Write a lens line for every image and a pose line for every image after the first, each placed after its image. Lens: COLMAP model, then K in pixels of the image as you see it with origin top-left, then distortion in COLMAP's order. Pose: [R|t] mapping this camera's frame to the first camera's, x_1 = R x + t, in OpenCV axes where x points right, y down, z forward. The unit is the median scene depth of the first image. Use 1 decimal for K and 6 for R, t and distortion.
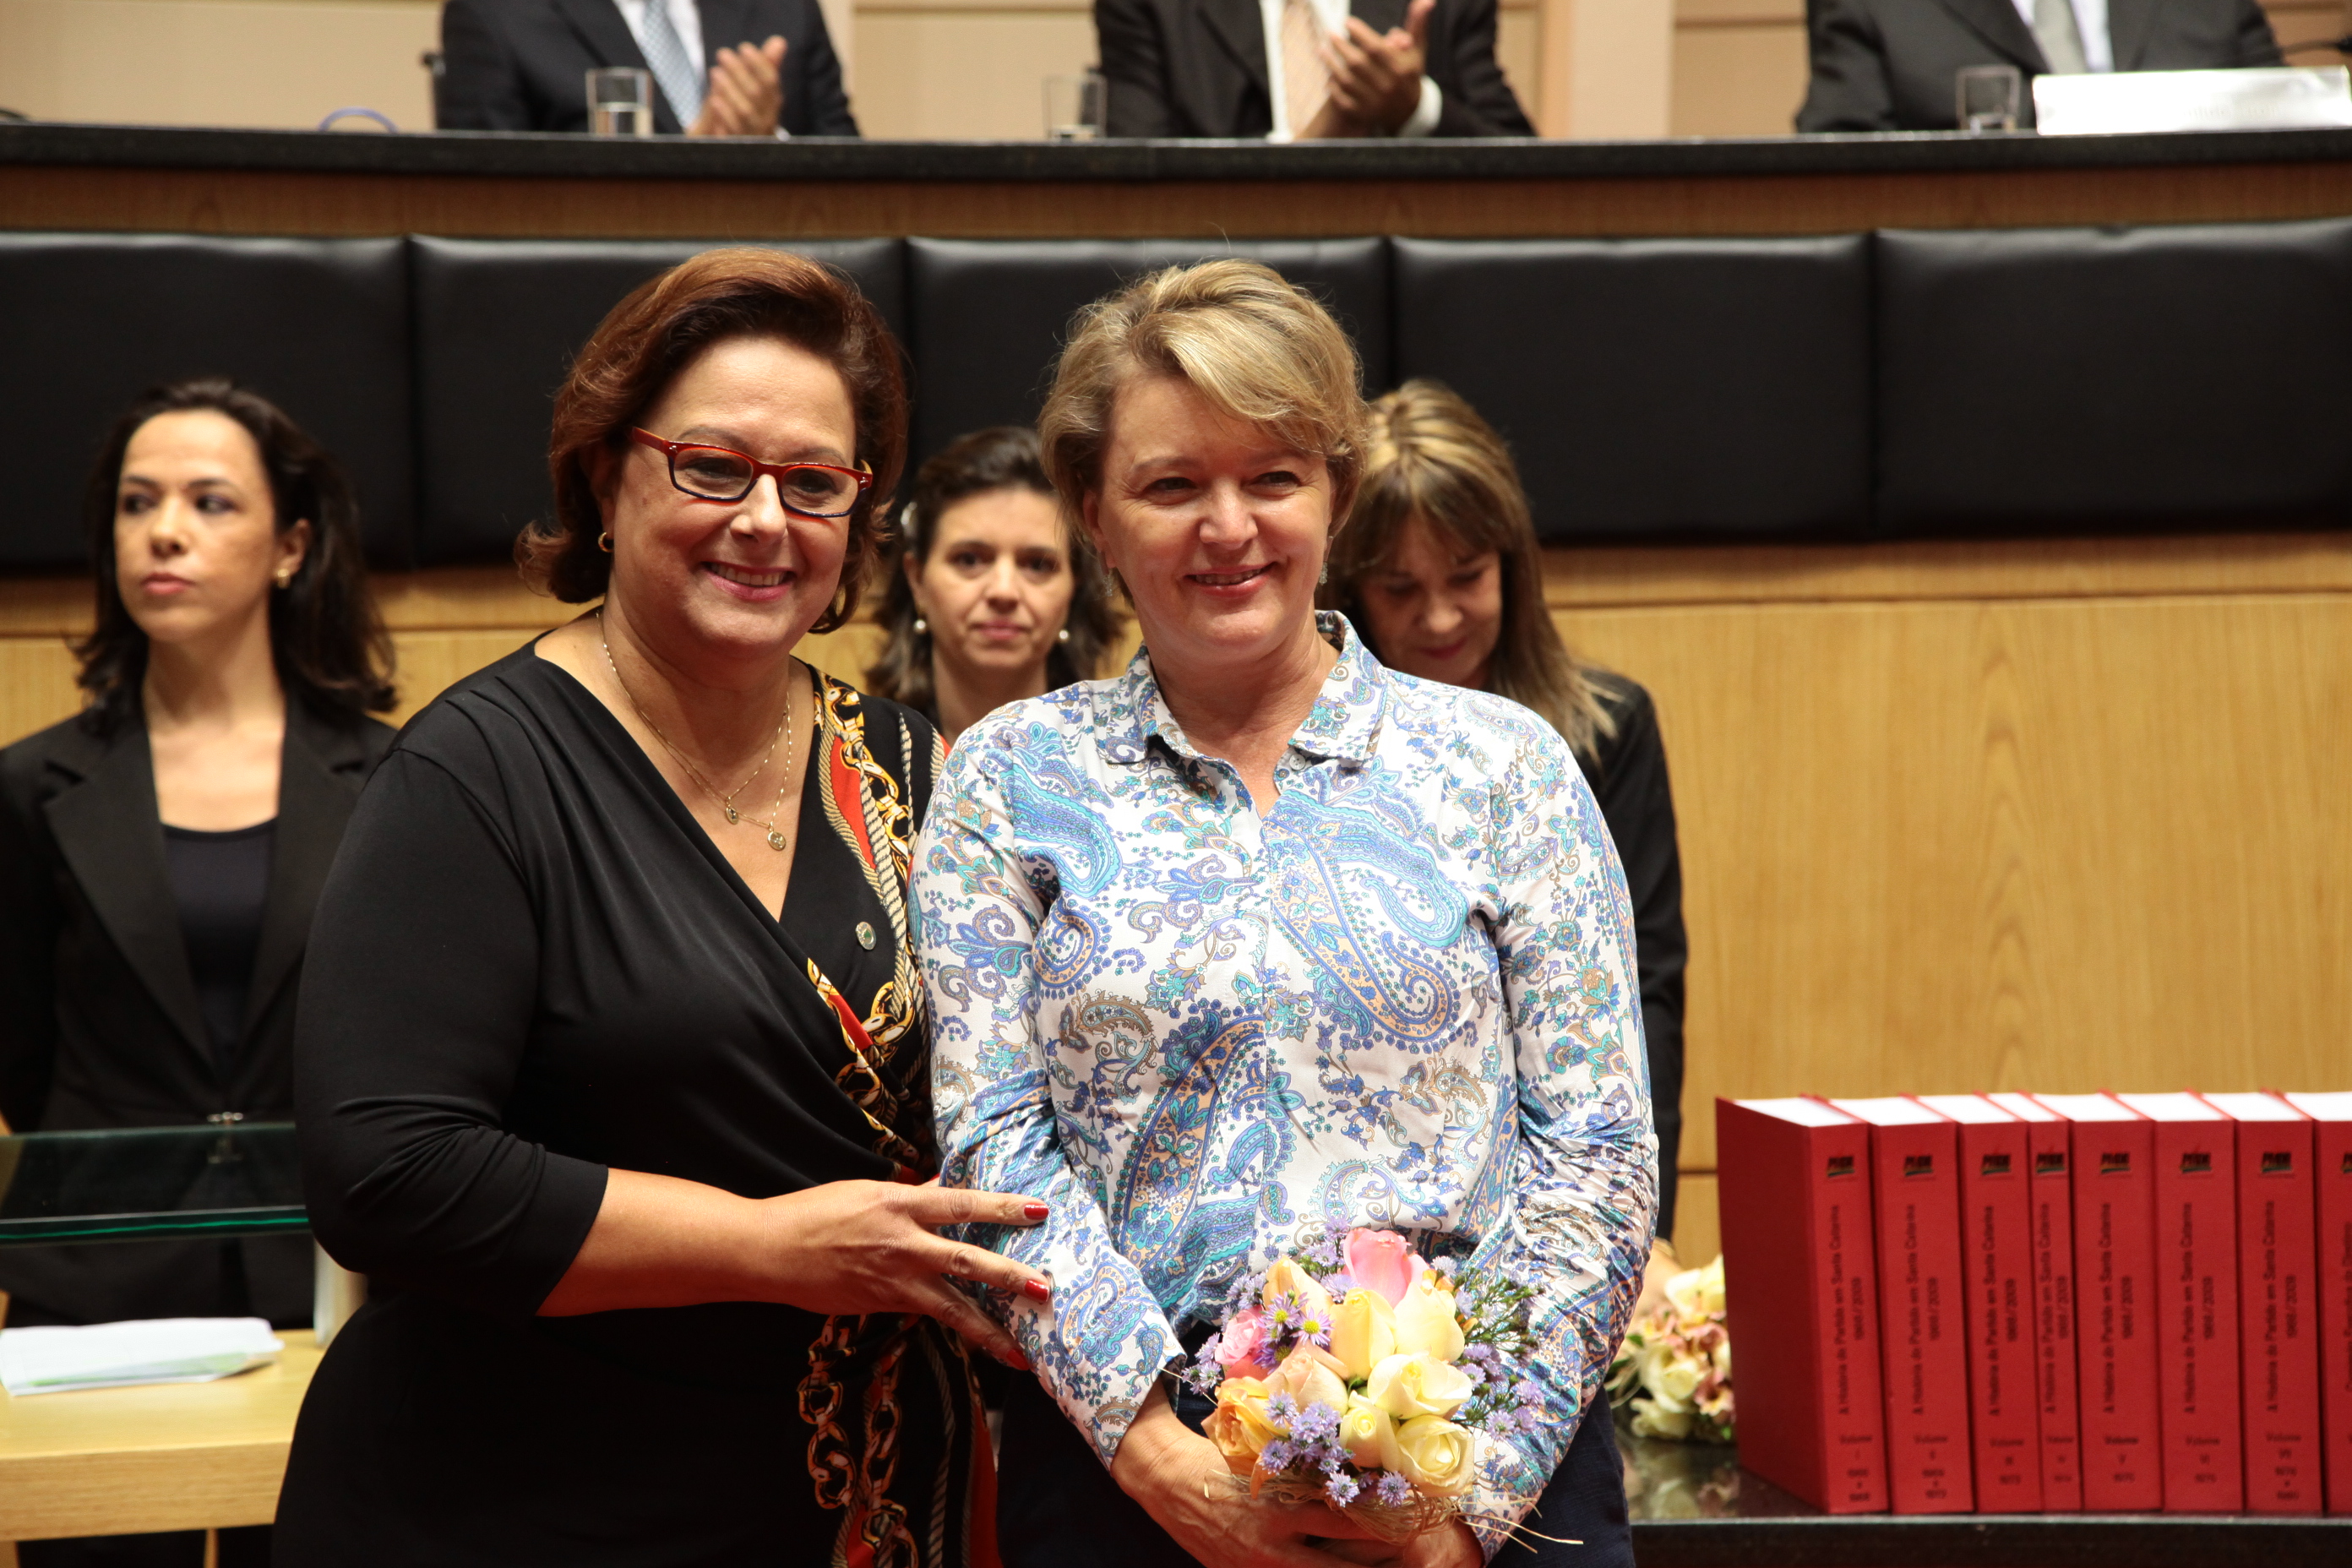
lens RADIAL K [[5907.7, 0, 1169.4], [0, 5907.7, 745.5], [0, 0, 1]] dist [0.571894, 0.000000]
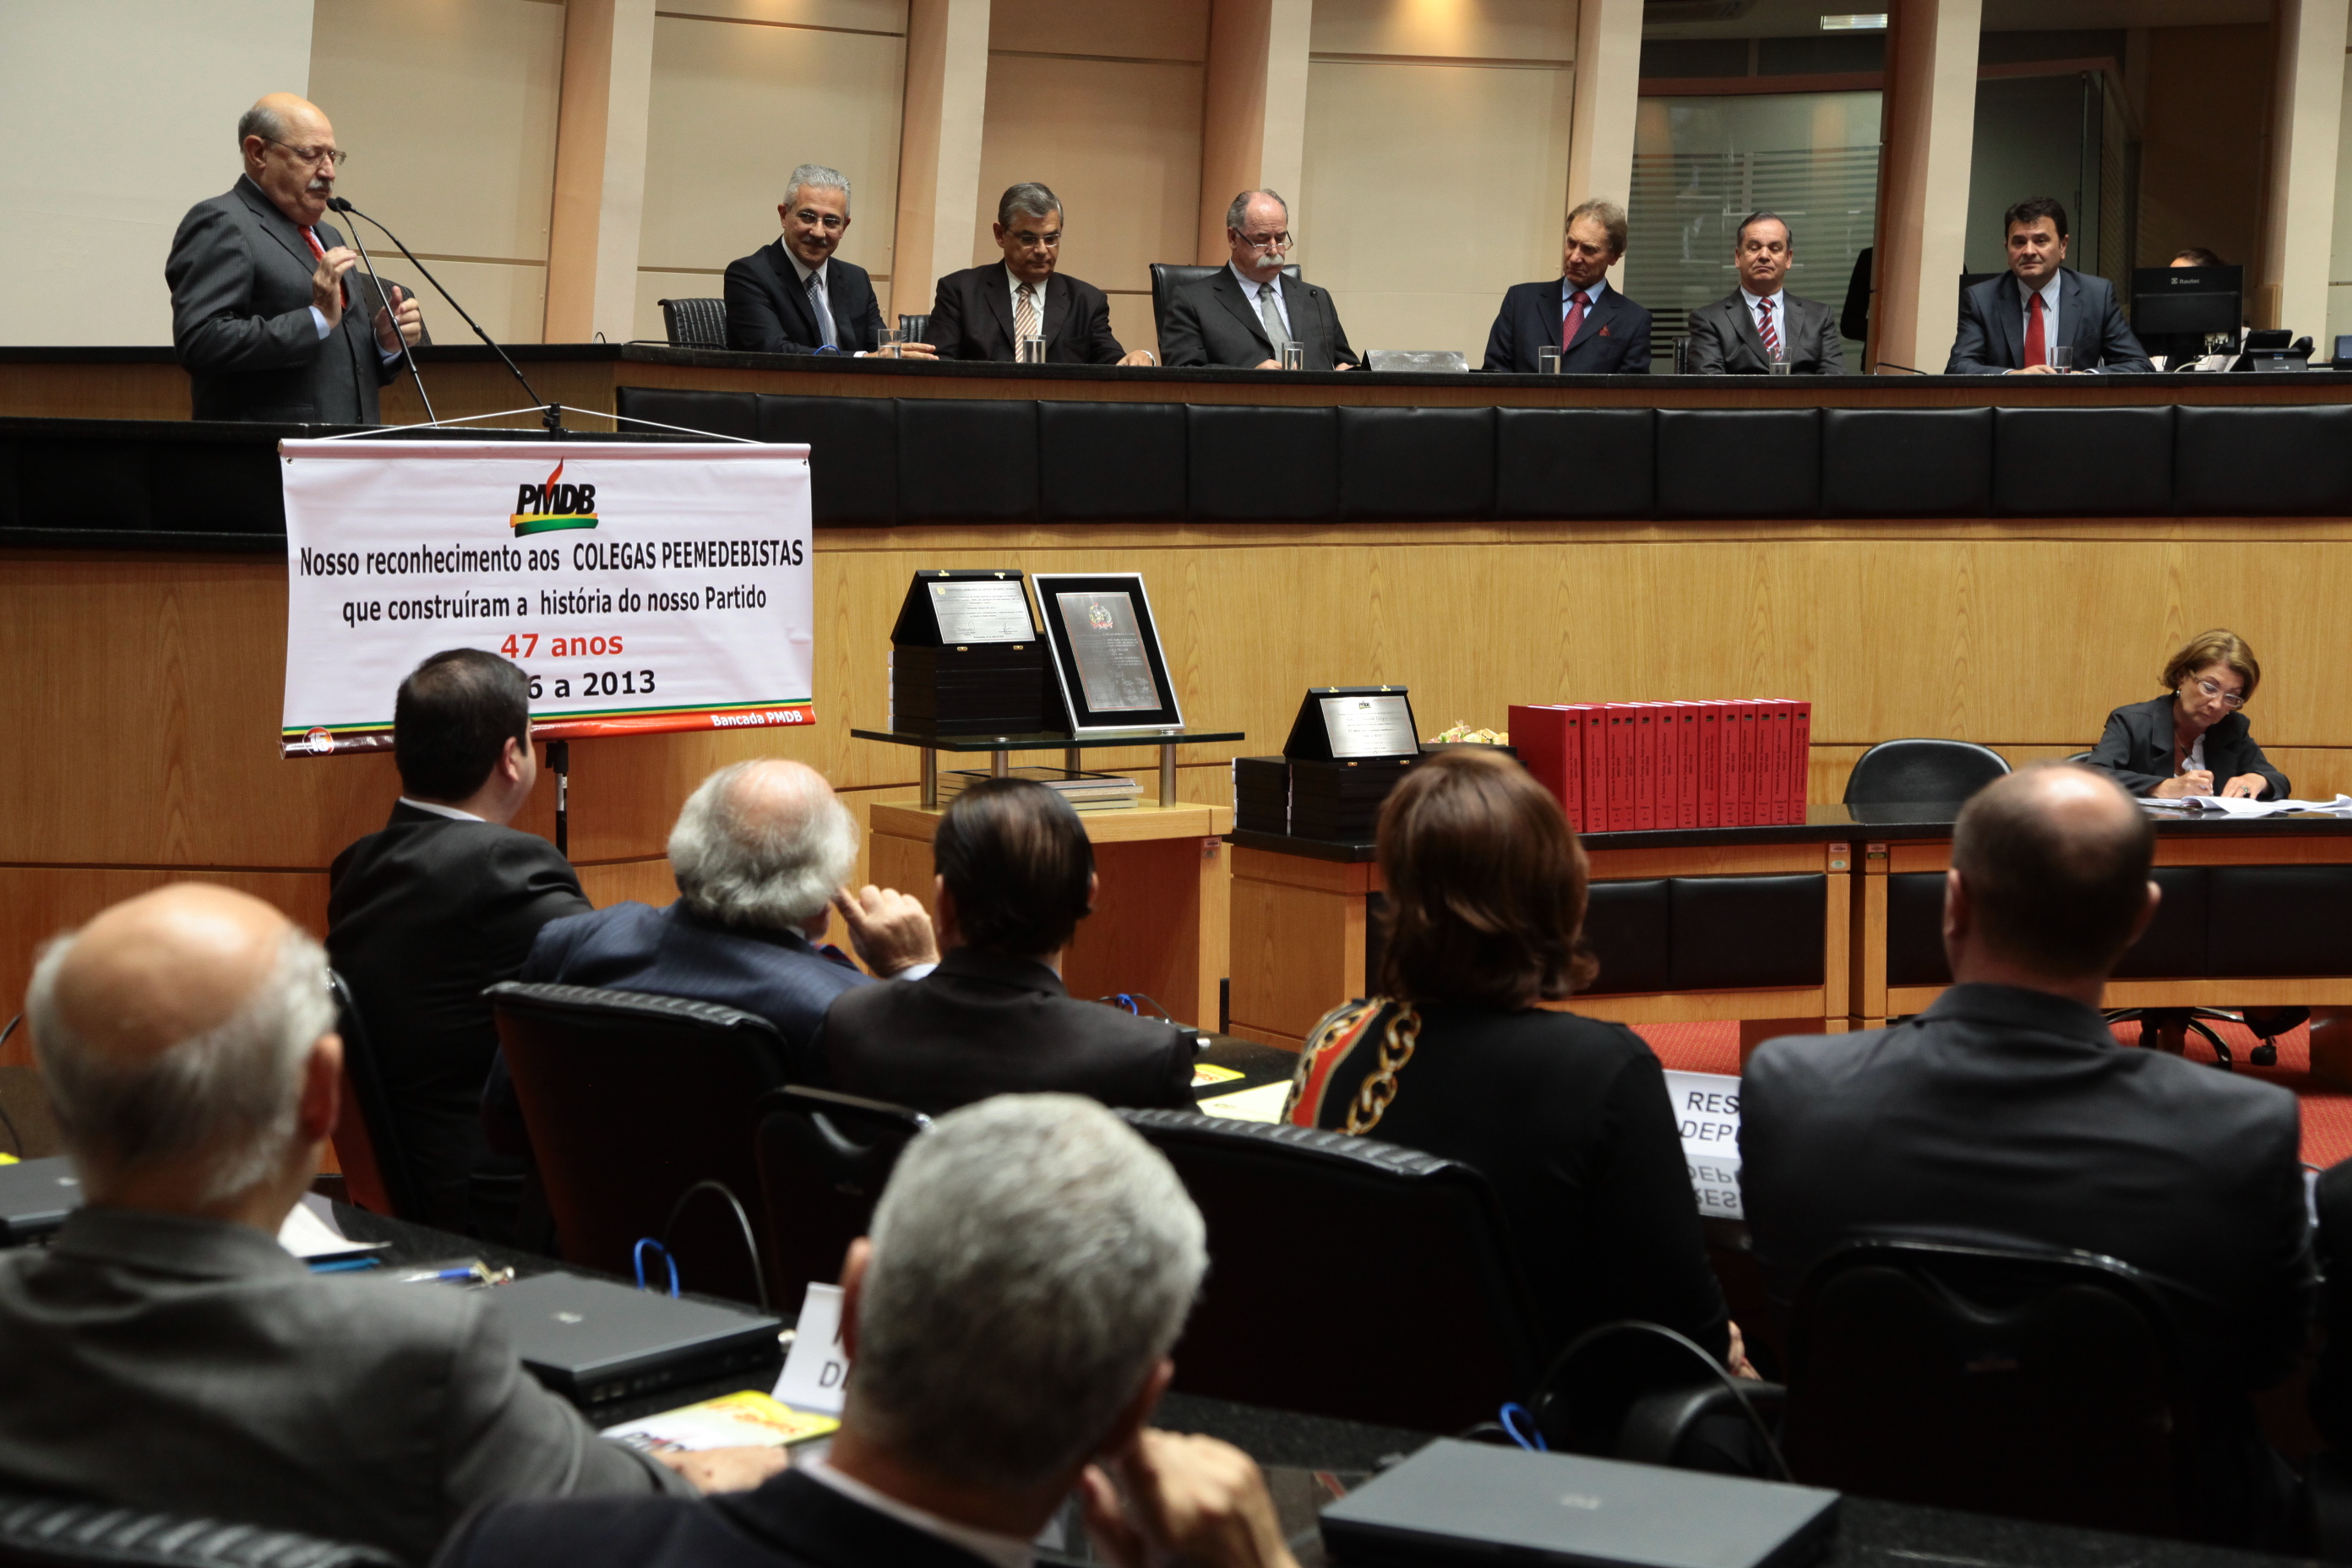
lens RADIAL K [[4078.7, 0, 1250.3], [0, 4078.7, 722.8], [0, 0, 1]] dist [0.257784, 0.000000]
pose [[0.898962, -0.011212, 0.437882, -0.730600], [0.004857, 0.999866, 0.015630, 0.027040], [-0.437999, -0.011924, 0.898896, -0.633554]]
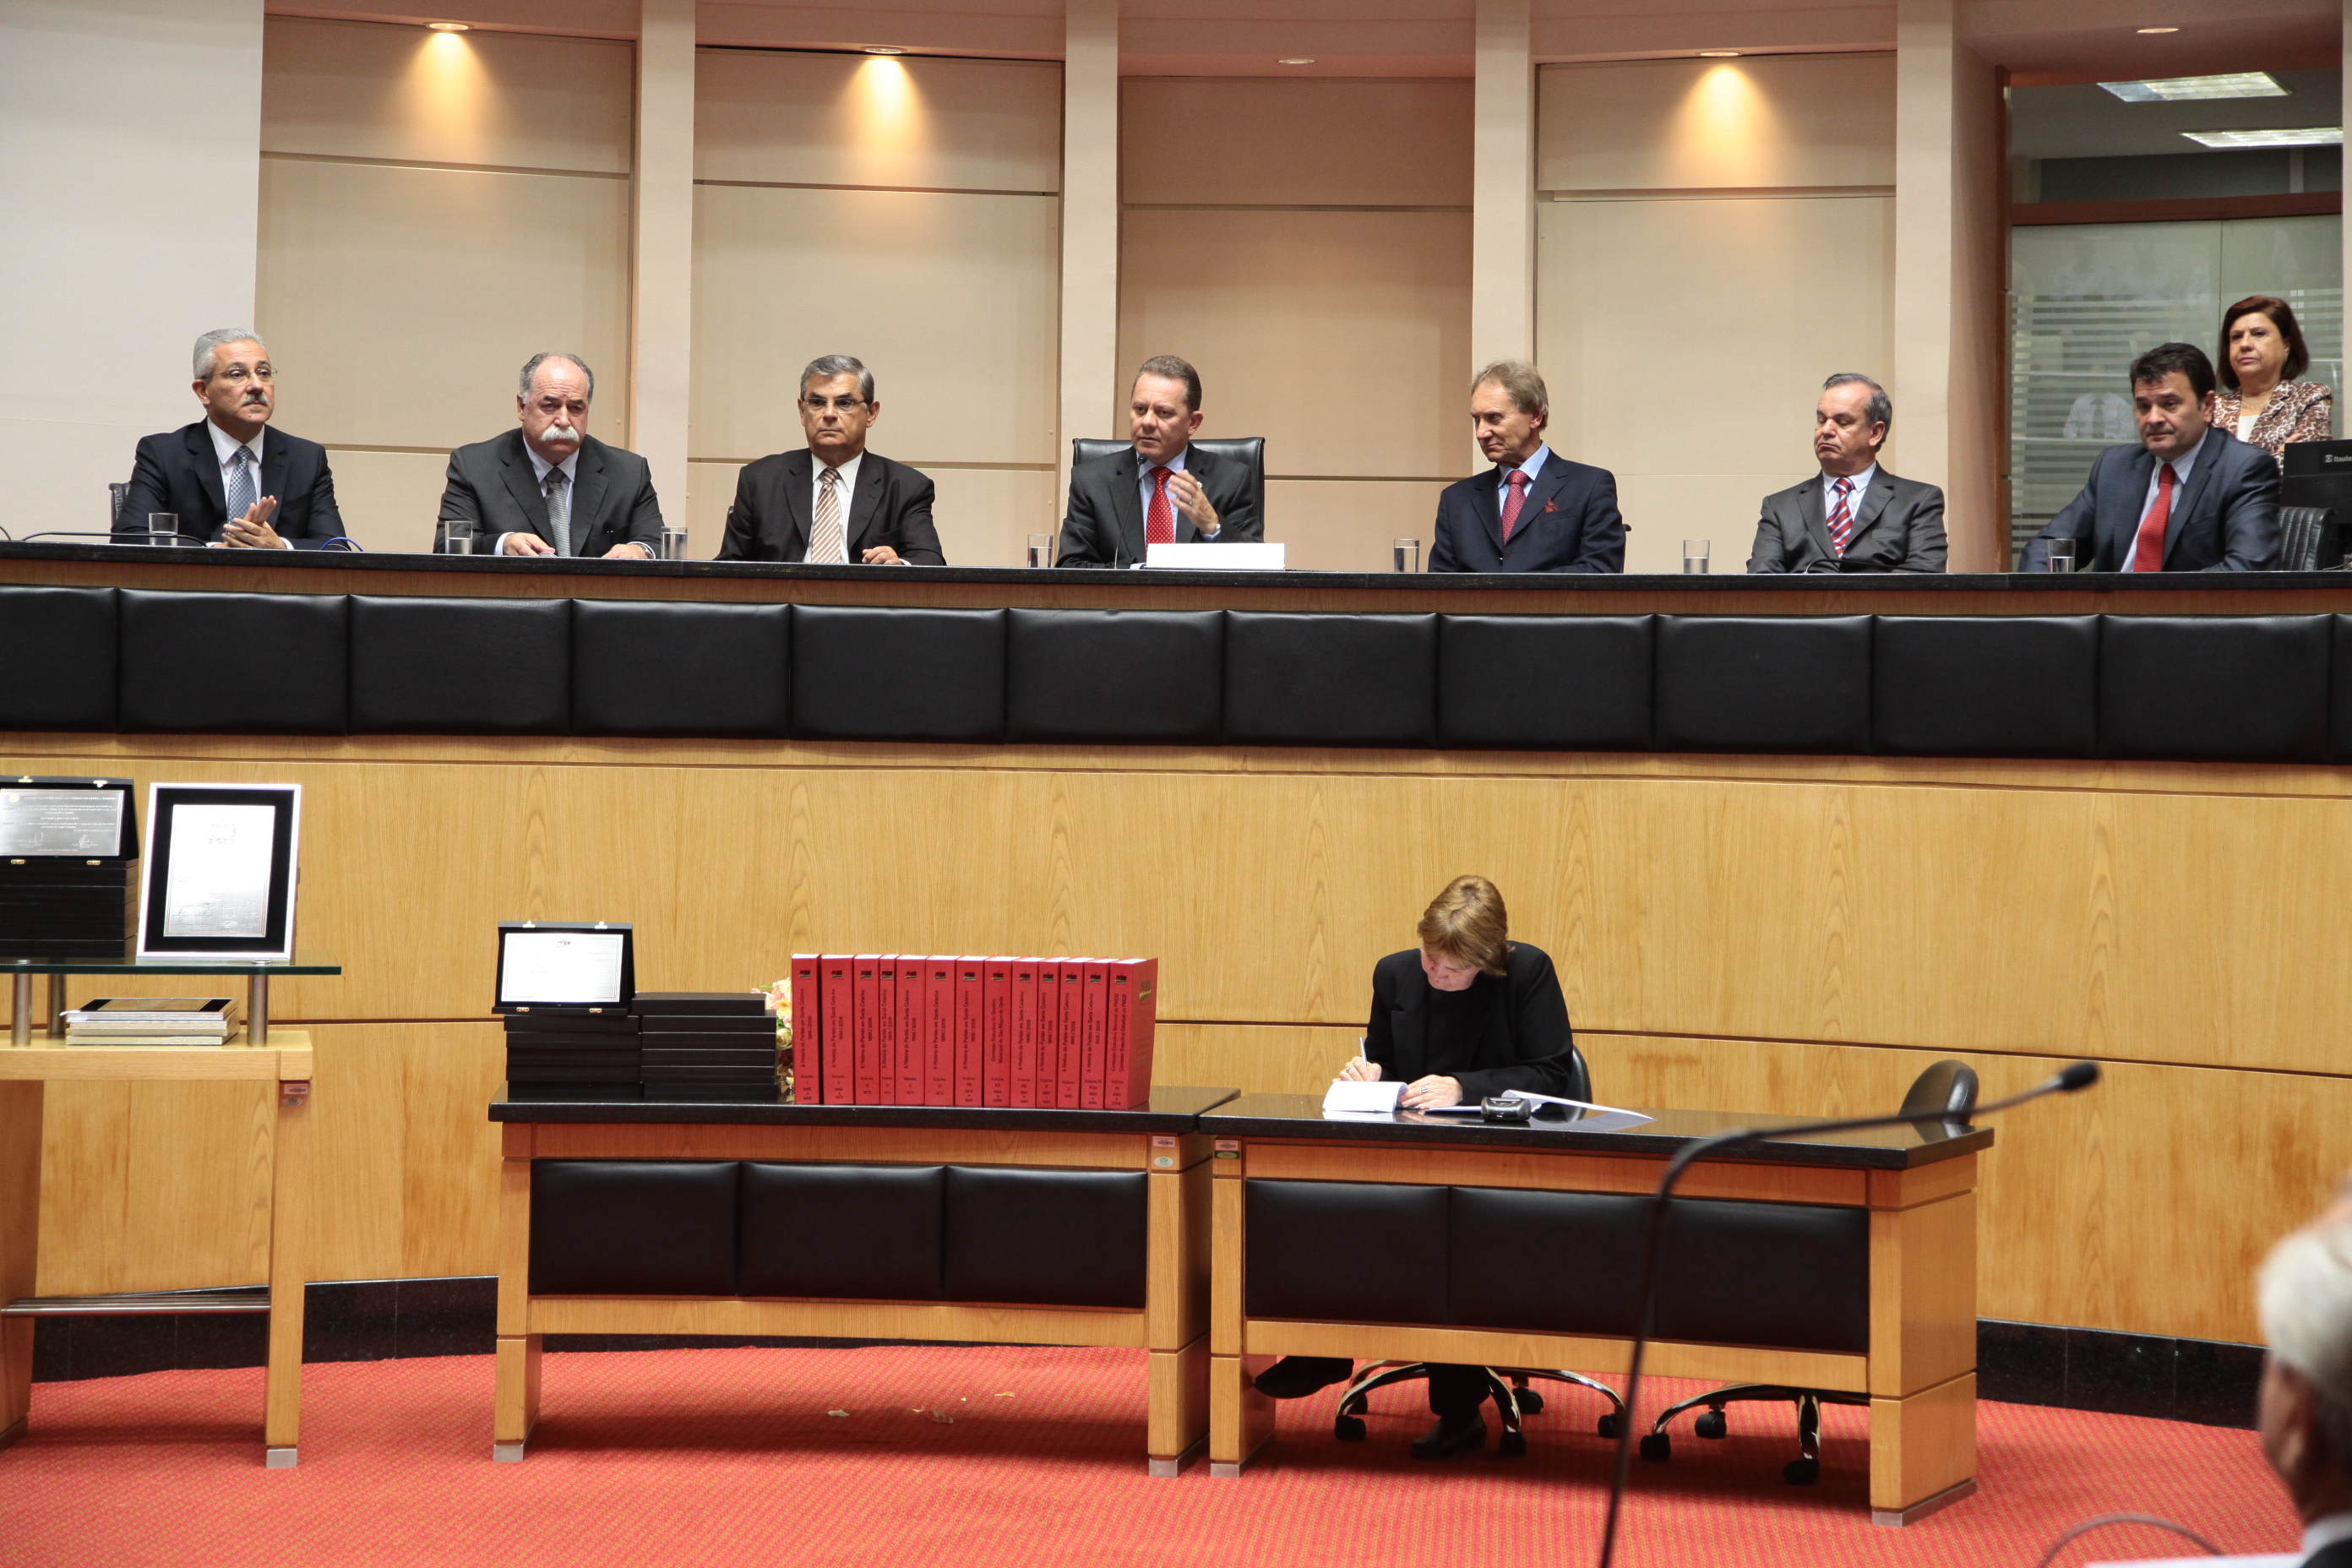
lens RADIAL K [[4897.8, 0, 1158.3], [0, 4897.8, 780.9], [0, 0, 1]] dist [0.378704, 0.000000]
pose [[0.997431, 0.029547, -0.065252, 0.305396], [-0.031256, 0.999191, -0.025320, 0.026266], [0.064451, 0.027295, 0.997548, -0.878771]]
